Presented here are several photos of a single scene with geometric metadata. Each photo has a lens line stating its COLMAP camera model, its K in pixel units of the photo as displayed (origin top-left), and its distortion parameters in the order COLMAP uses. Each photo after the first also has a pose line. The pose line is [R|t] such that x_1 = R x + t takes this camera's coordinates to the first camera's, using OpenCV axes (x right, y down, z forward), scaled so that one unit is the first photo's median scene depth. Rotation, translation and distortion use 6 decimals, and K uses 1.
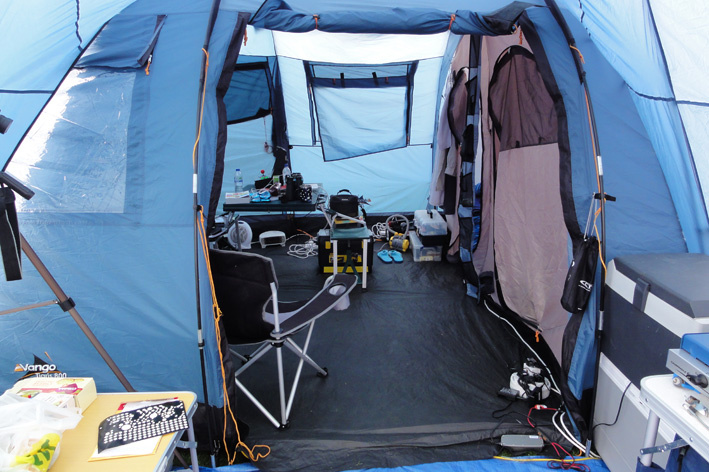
lens RADIAL K [[500.1, 0, 354.4], [0, 500.1, 237.8], [0, 0, 1]] dist [0.004839, 0.007539]
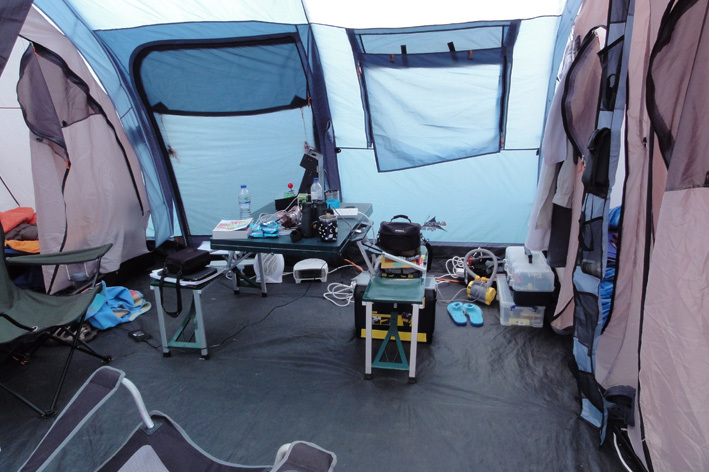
lens RADIAL K [[500.1, 0, 359.9], [0, 500.1, 229.5], [0, 0, 1]] dist [0.004839, 0.007539]
pose [[0.978620, 0.046652, -0.200315, 0.066829], [-0.044479, 0.998893, 0.015339, -0.087648], [0.200808, -0.006102, 0.979612, 0.320980]]
